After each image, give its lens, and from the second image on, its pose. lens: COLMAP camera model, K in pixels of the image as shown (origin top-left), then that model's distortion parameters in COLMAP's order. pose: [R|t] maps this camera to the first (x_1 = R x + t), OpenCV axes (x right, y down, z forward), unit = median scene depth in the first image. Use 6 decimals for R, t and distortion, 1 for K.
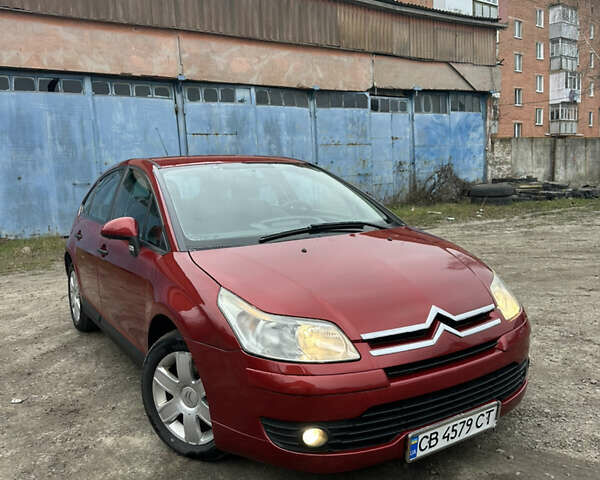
lens RADIAL K [[553.2, 0, 295.0], [0, 553.2, 239.7], [0, 0, 1]] dist [0.135430, -0.247673]
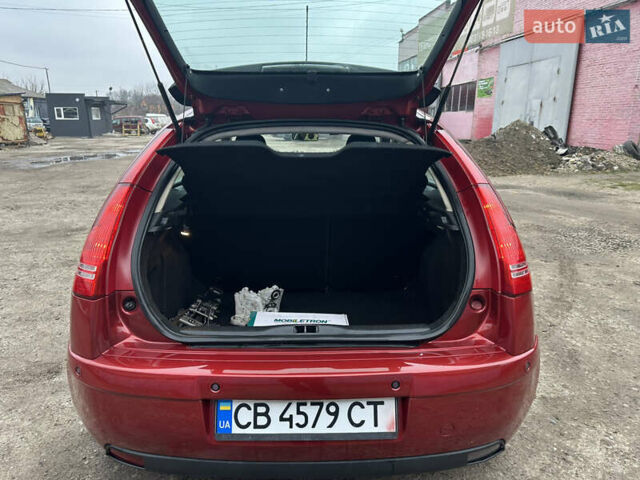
lens RADIAL K [[447.9, 0, 321.7], [0, 447.9, 237.4], [0, 0, 1]] dist [0.054488, -0.065632]
pose [[-0.869434, -0.082096, 0.487181, -0.157872], [0.097384, 0.938273, 0.331905, -0.056592], [-0.484356, 0.336013, -0.807771, 0.485785]]
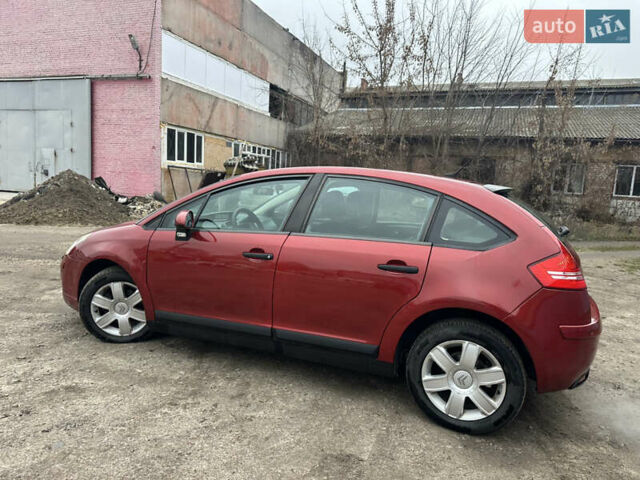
lens RADIAL K [[445.5, 0, 322.4], [0, 445.5, 240.1], [0, 0, 1]] dist [0.063187, -0.074421]
pose [[-0.821476, 0.067081, -0.566284, 0.107081], [-0.089389, 0.965632, 0.244058, -0.068438], [0.563194, 0.251107, -0.787247, 0.510294]]
